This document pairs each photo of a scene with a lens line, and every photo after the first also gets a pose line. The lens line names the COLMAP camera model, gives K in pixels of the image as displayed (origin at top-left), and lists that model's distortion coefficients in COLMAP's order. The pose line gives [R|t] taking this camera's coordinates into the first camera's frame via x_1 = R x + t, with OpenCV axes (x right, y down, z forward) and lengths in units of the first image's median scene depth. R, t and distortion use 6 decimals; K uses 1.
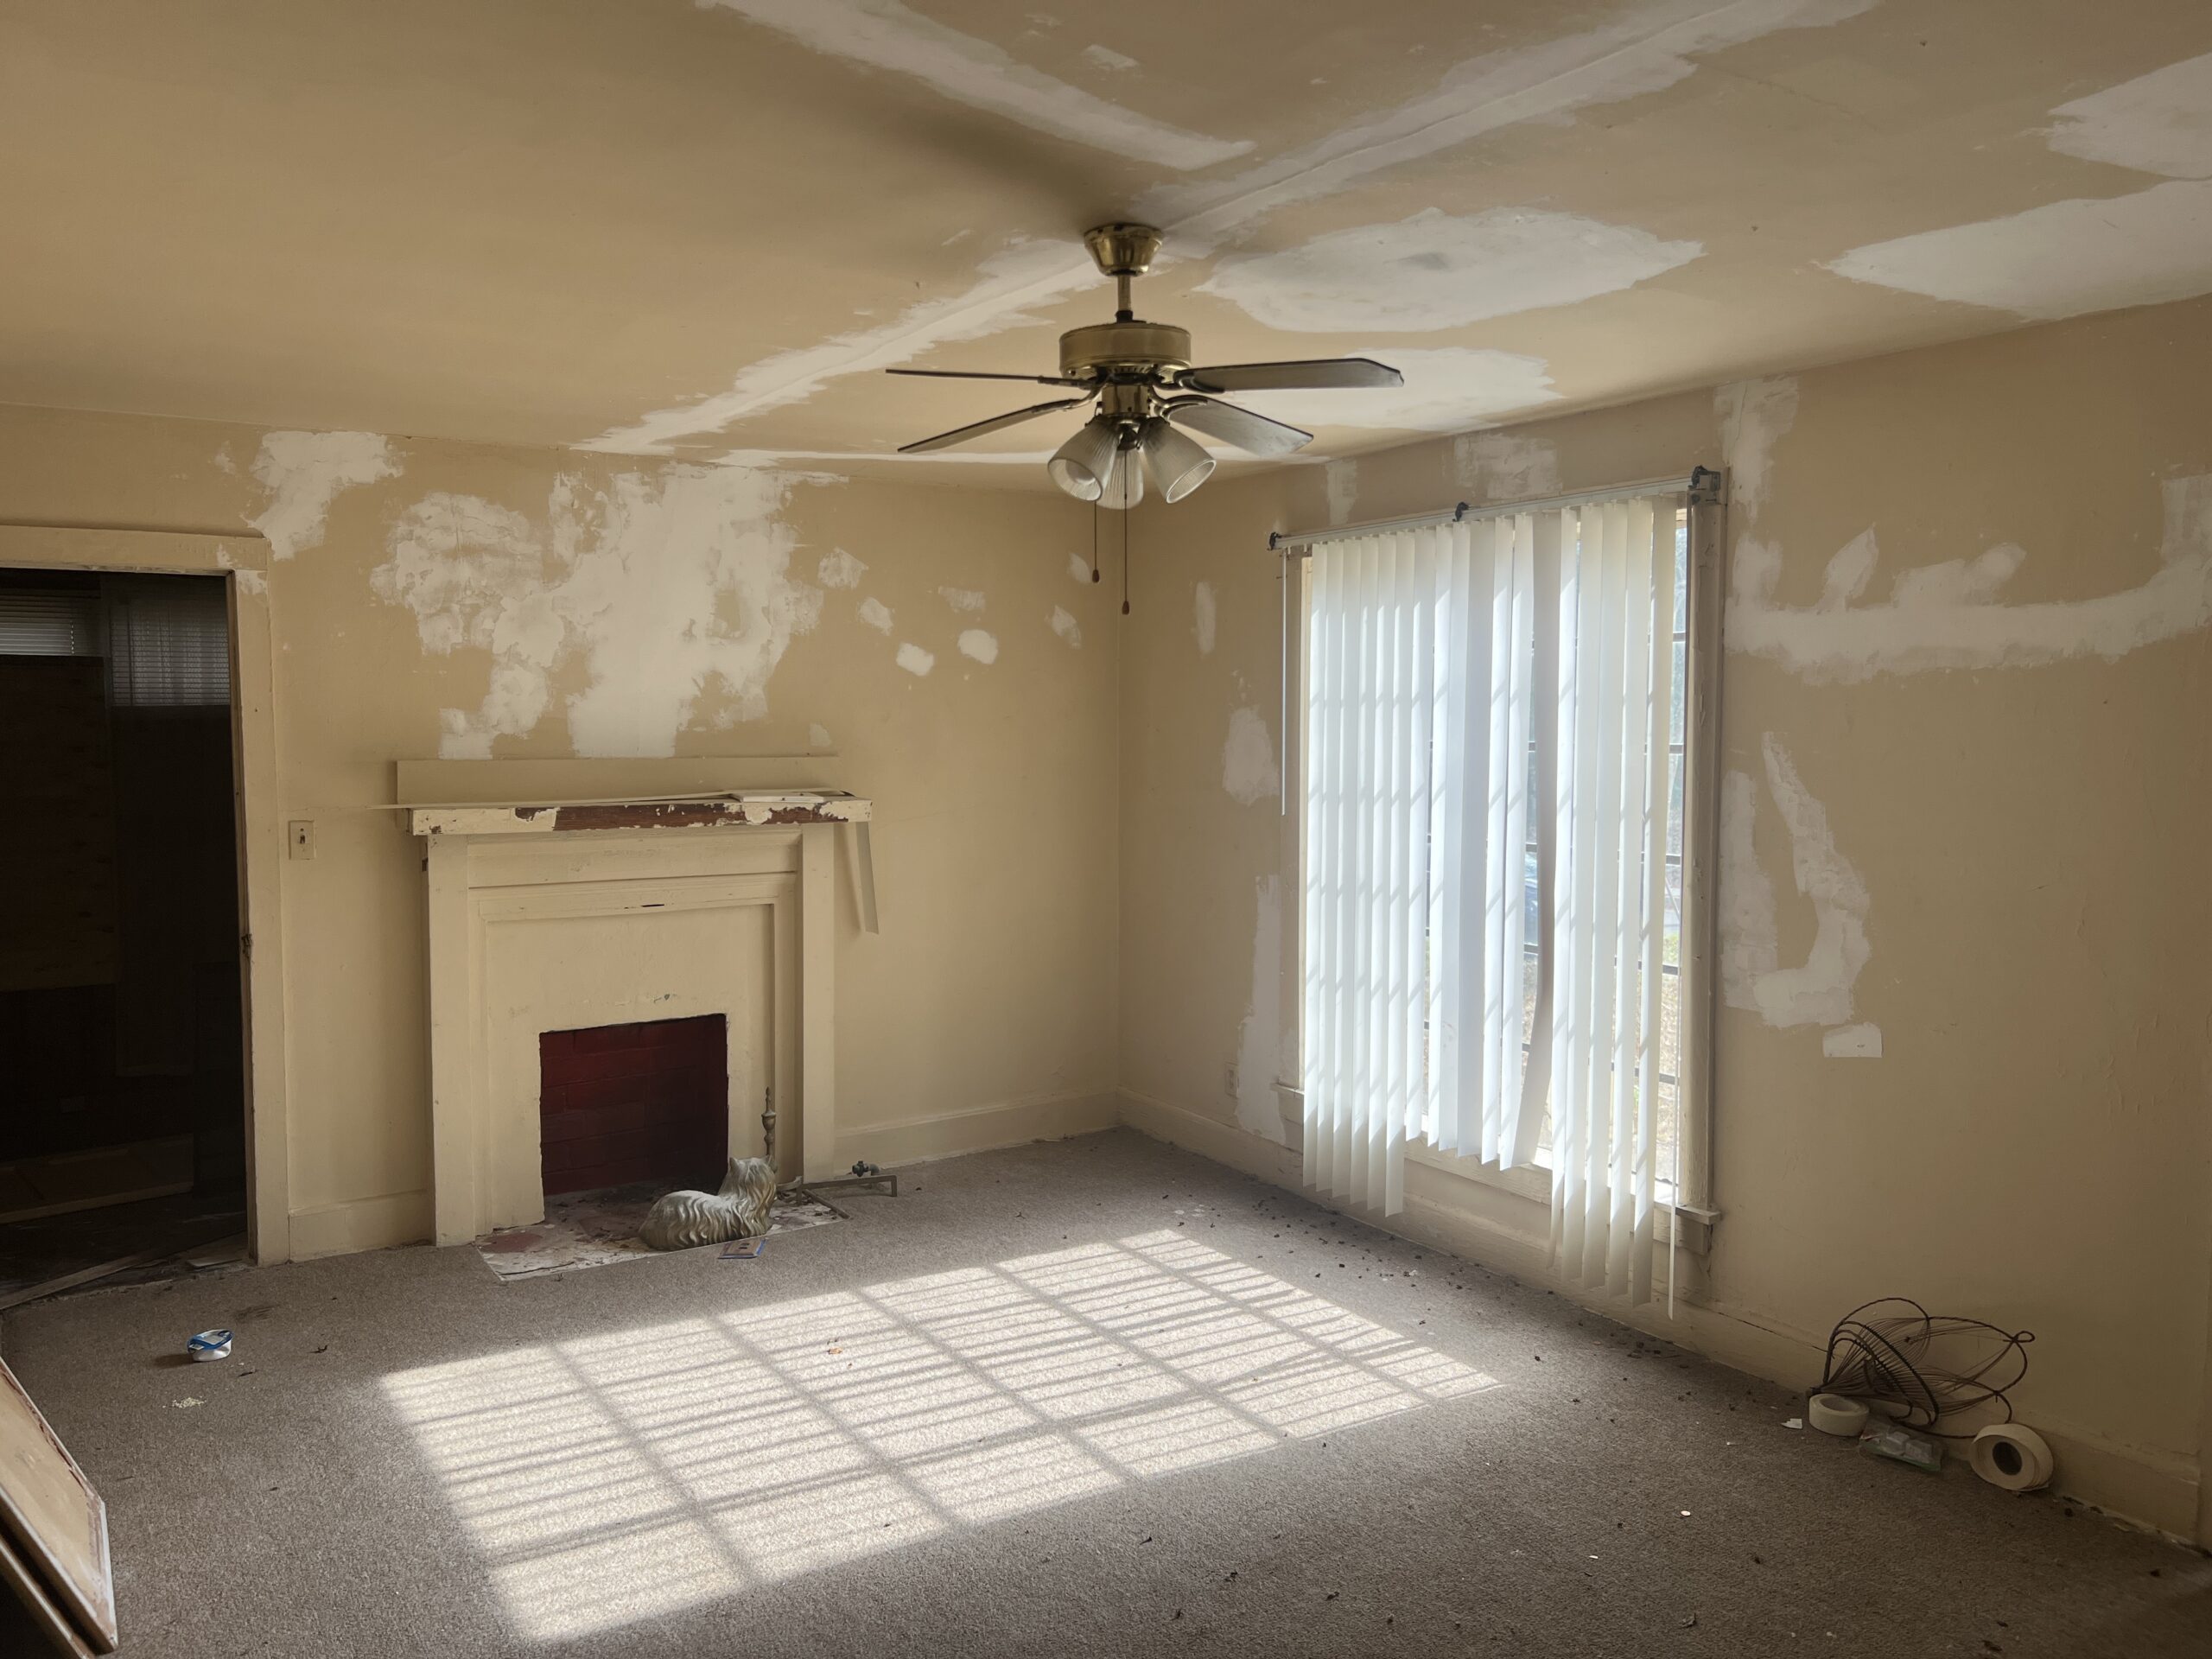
lens RADIAL K [[1696.4, 0, 1108.5], [0, 1696.4, 826.9], [0, 0, 1]] dist [0.078656, -0.061444]
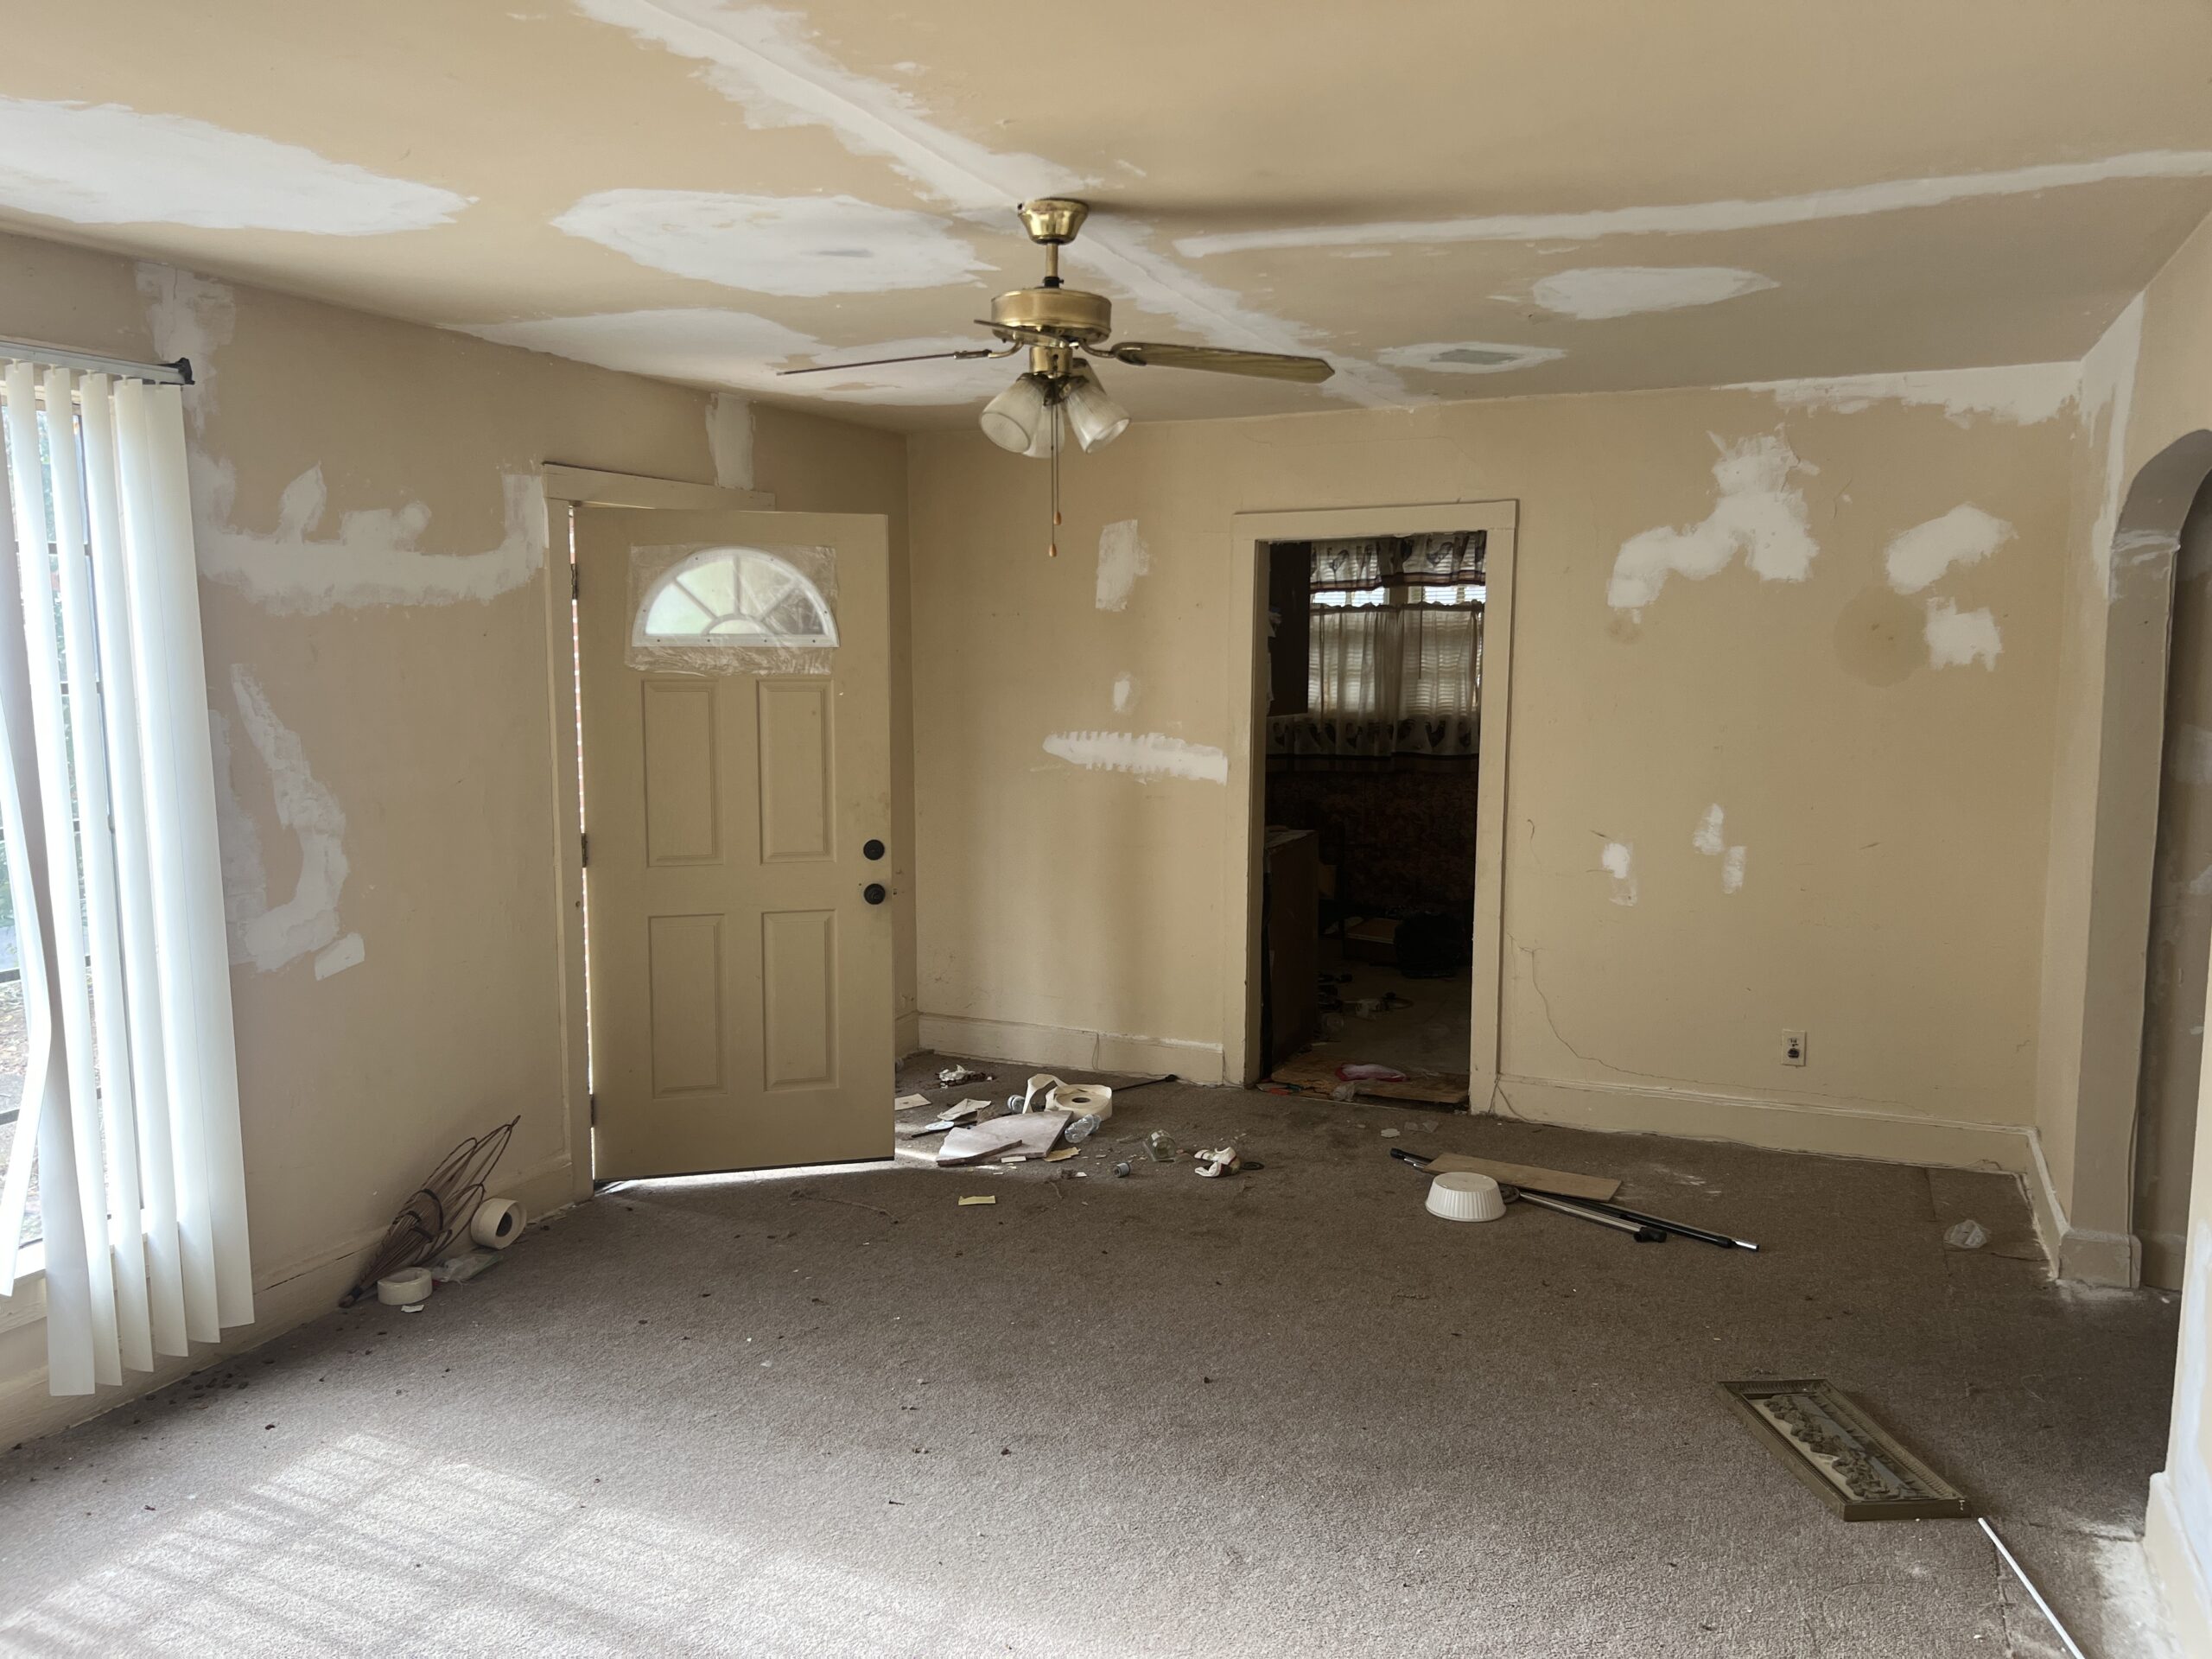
lens RADIAL K [[1696.4, 0, 1066.9], [0, 1696.4, 826.7], [0, 0, 1]] dist [0.078656, -0.061444]
pose [[-0.539970, -0.094101, 0.836407, -0.591915], [0.058843, 0.987079, 0.149040, -0.073183], [-0.839625, 0.129694, -0.527456, 1.016202]]
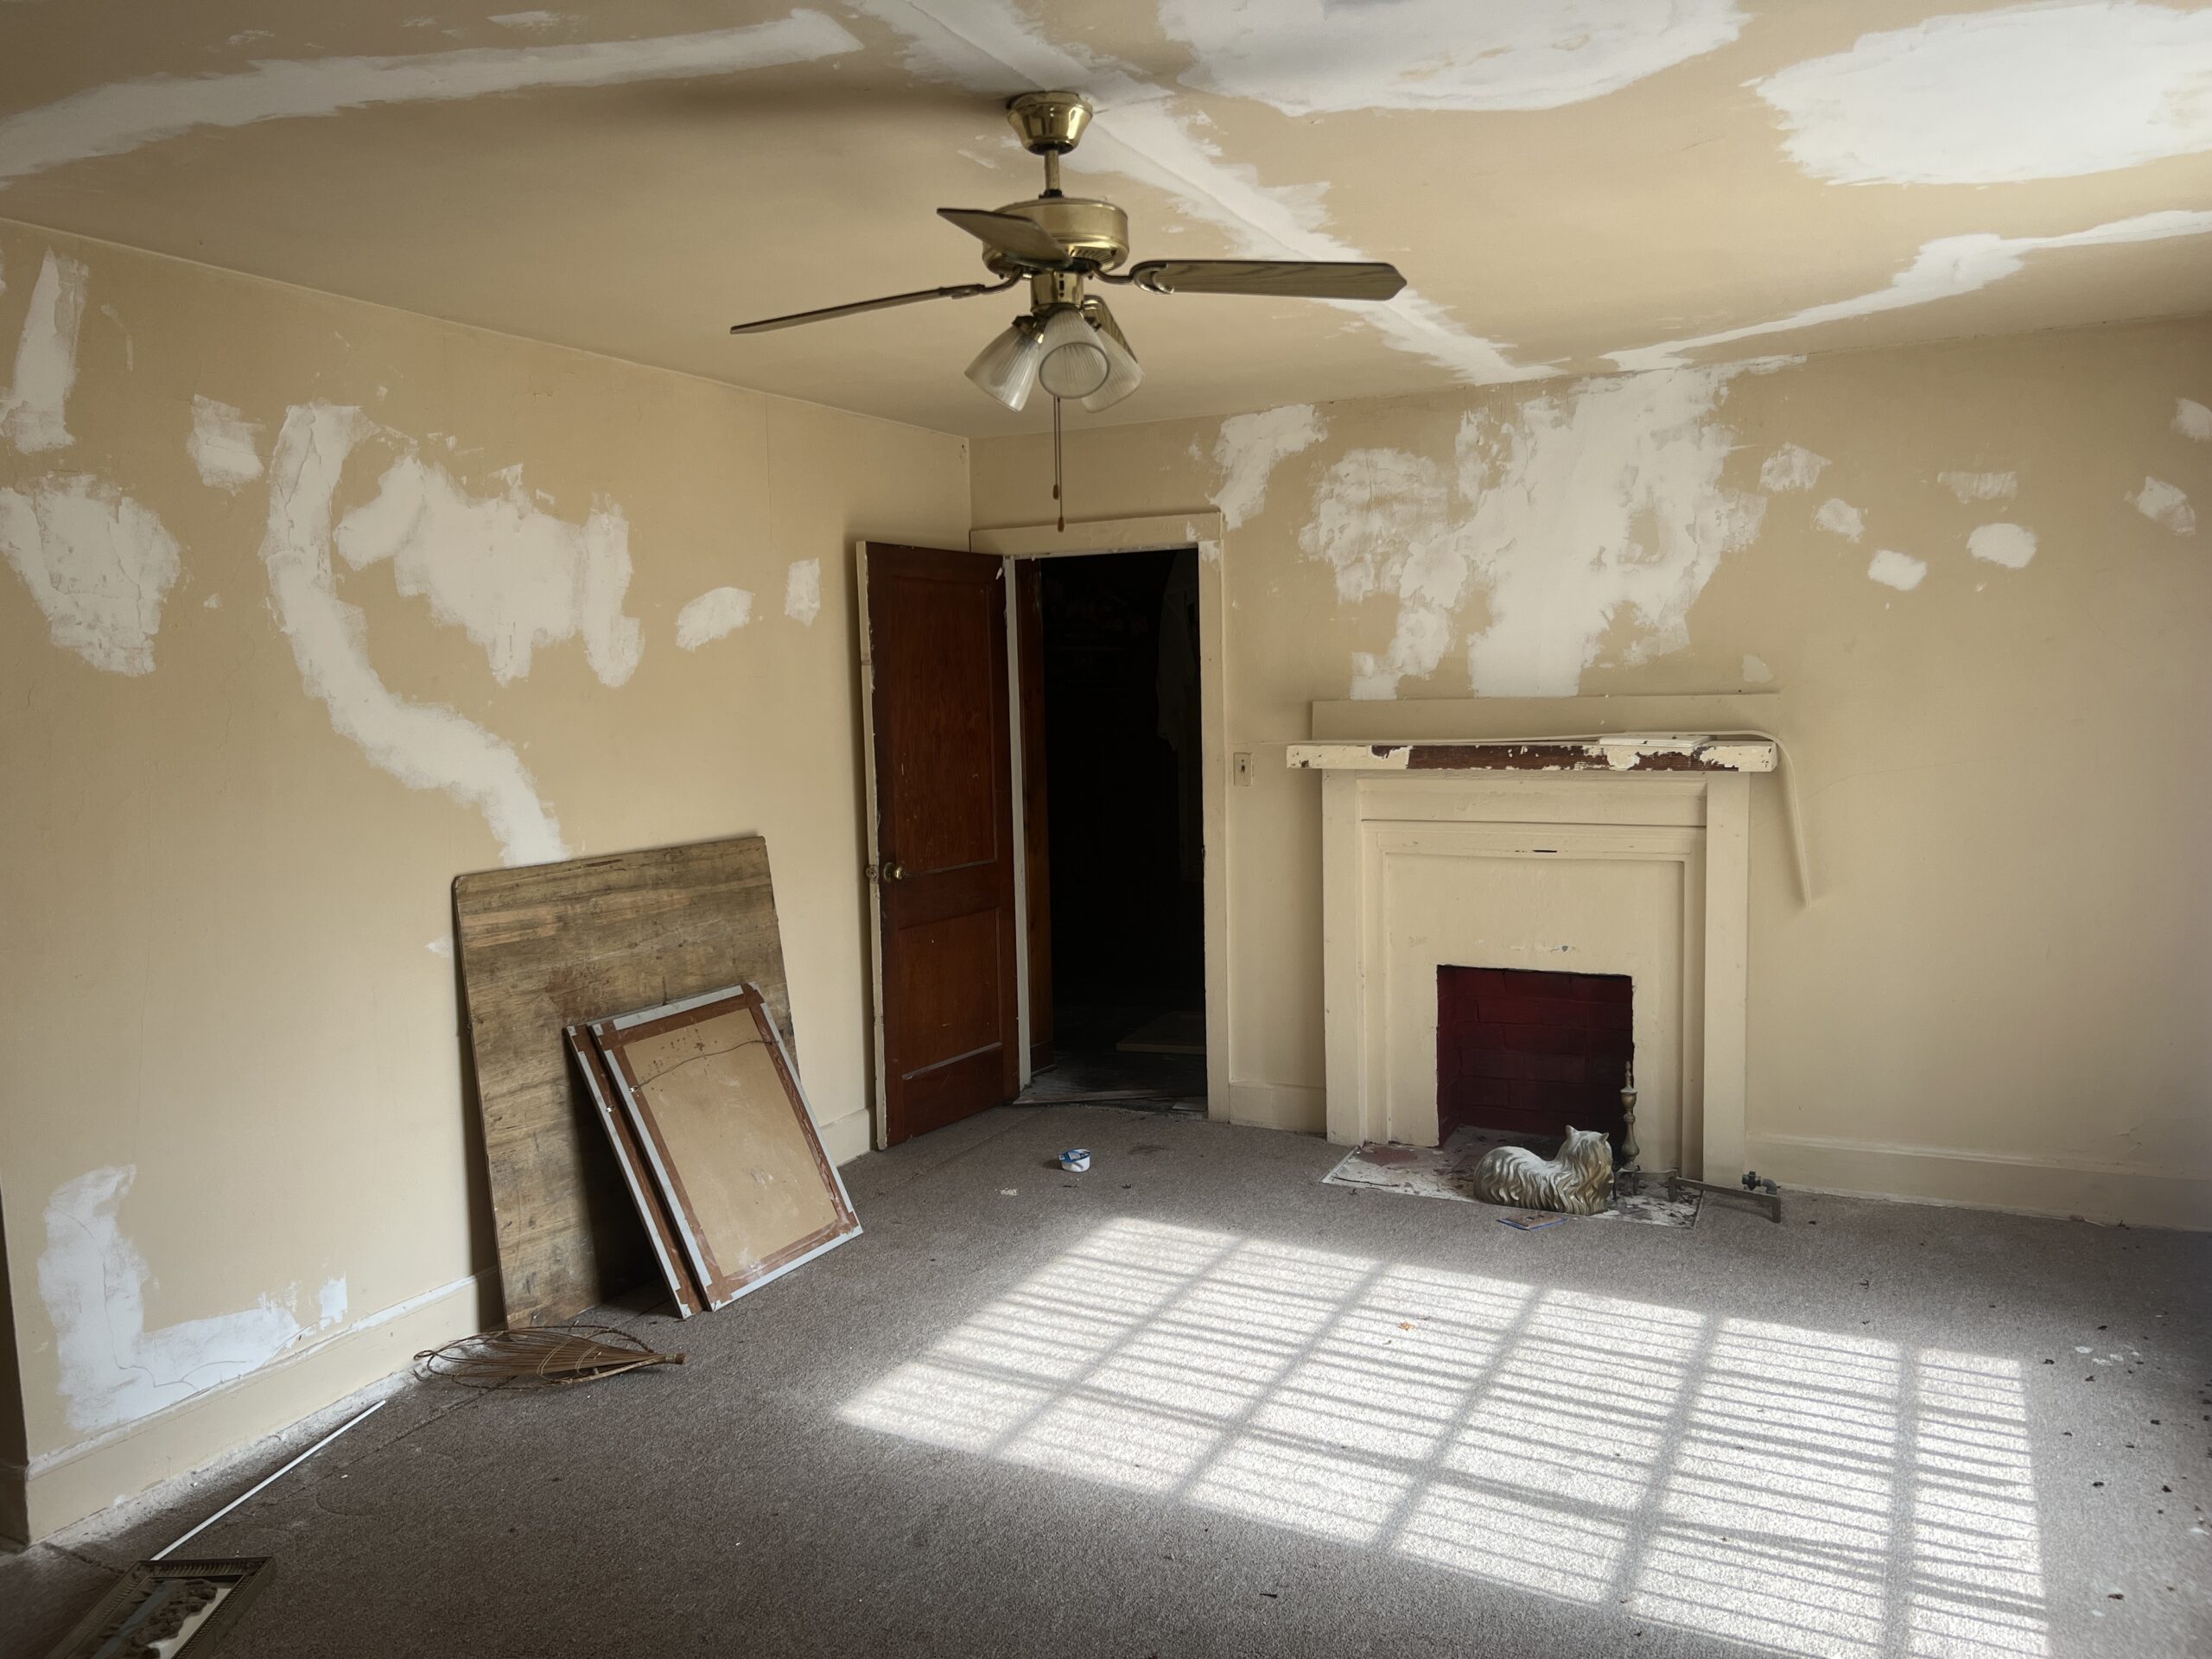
lens RADIAL K [[1696.4, 0, 1103.1], [0, 1696.4, 838.3], [0, 0, 1]] dist [0.078656, -0.061444]
pose [[0.509624, 0.068876, -0.857636, 0.515455], [-0.034482, 0.997625, 0.059629, -0.011784], [0.859706, -0.000815, 0.510789, 0.355505]]
